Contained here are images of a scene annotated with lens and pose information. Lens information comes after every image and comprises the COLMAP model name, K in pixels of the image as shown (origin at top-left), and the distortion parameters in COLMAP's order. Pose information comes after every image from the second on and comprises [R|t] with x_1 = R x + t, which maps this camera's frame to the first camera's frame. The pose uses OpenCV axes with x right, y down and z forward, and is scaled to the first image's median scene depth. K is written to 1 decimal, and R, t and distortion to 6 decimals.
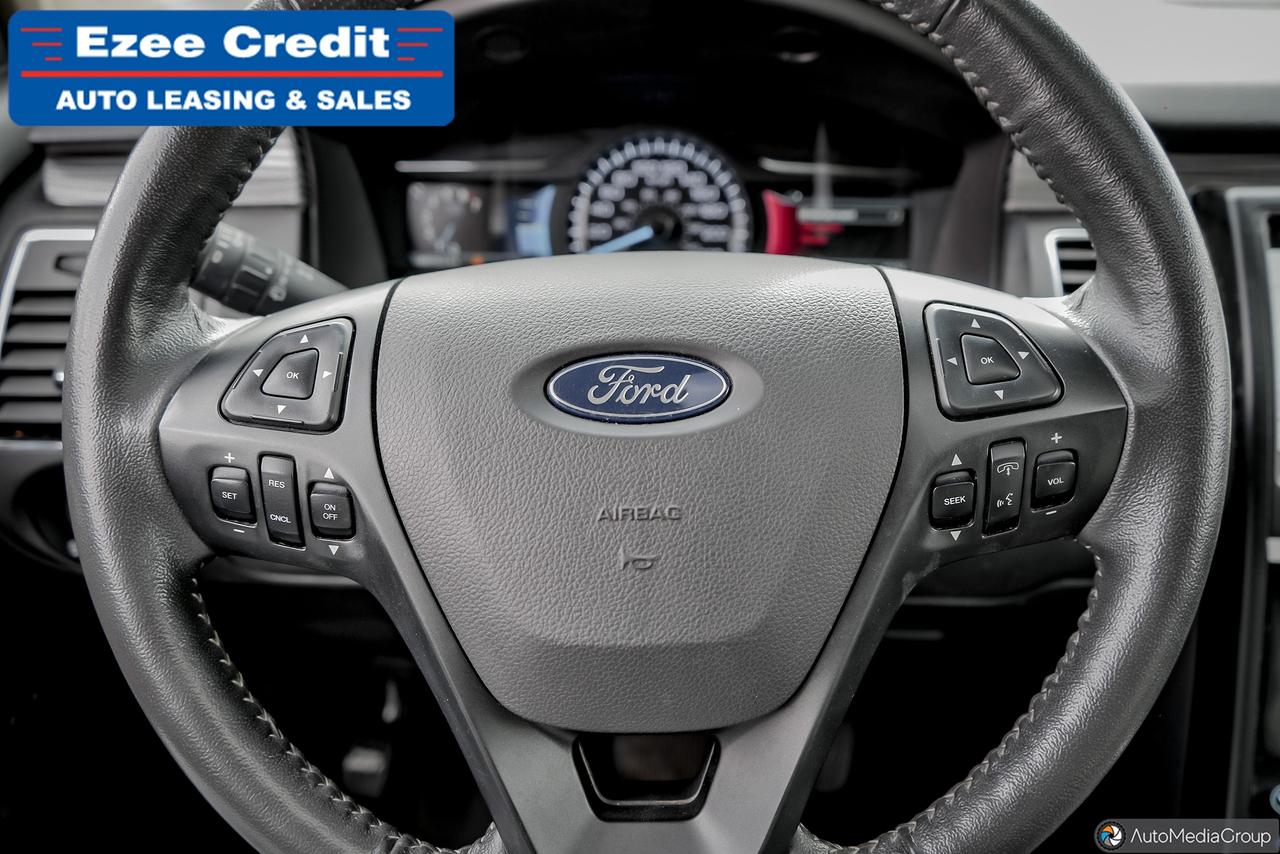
lens RADIAL K [[1049.3, 0, 628.2], [0, 1049.3, 422.4], [0, 0, 1]] dist [0.002997, 0.008273]
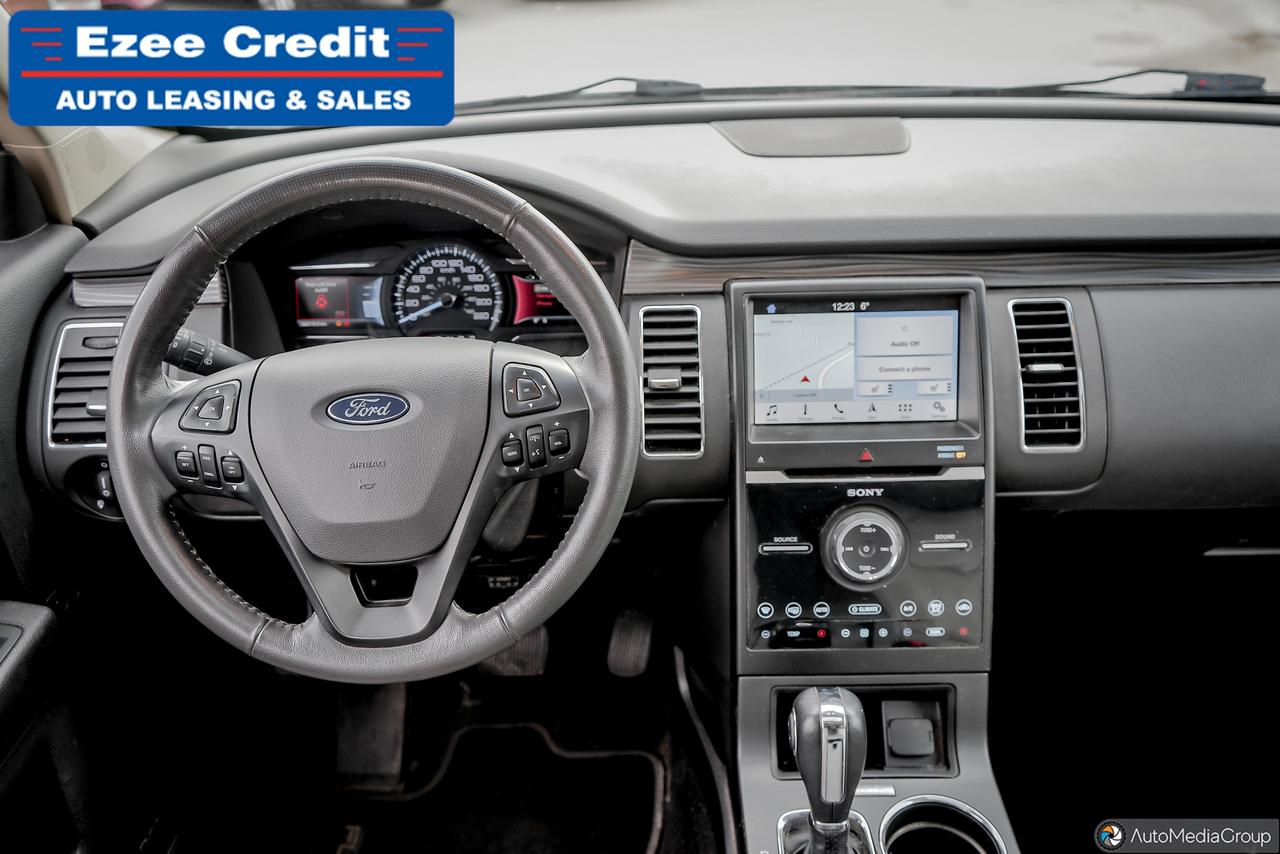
lens RADIAL K [[1049.3, 0, 642.3], [0, 1049.3, 417.6], [0, 0, 1]] dist [0.002997, 0.008273]
pose [[0.999055, -0.038835, 0.019523, 0.529176], [0.038667, 0.999212, 0.008934, -0.011106], [-0.019854, -0.008171, 0.999769, -1.197487]]
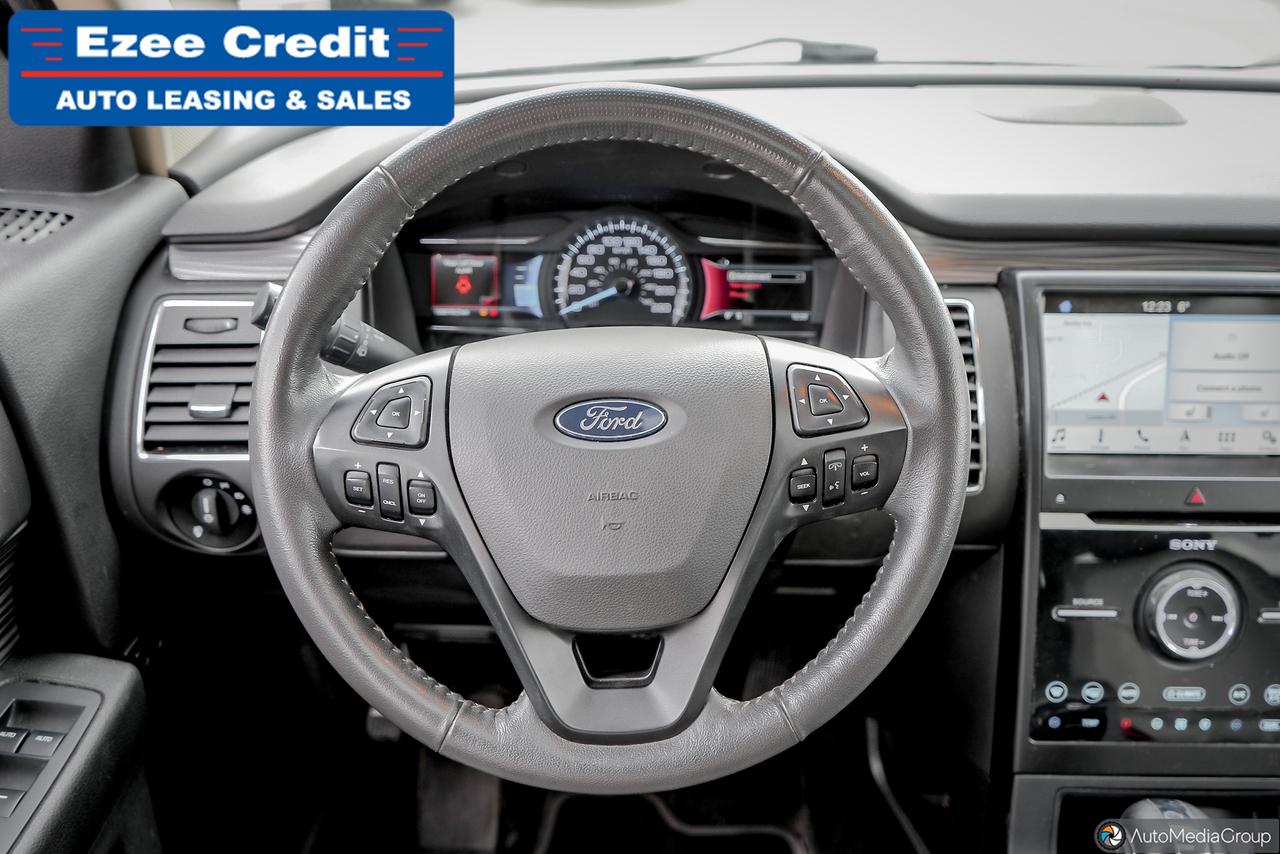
lens RADIAL K [[1049.3, 0, 628.4], [0, 1049.3, 420.7], [0, 0, 1]] dist [0.002997, 0.008273]
pose [[0.999395, -0.010618, 0.033125, -0.016932], [0.010707, 0.999939, -0.002522, -0.026262], [-0.033096, 0.002875, 0.999448, -0.615804]]
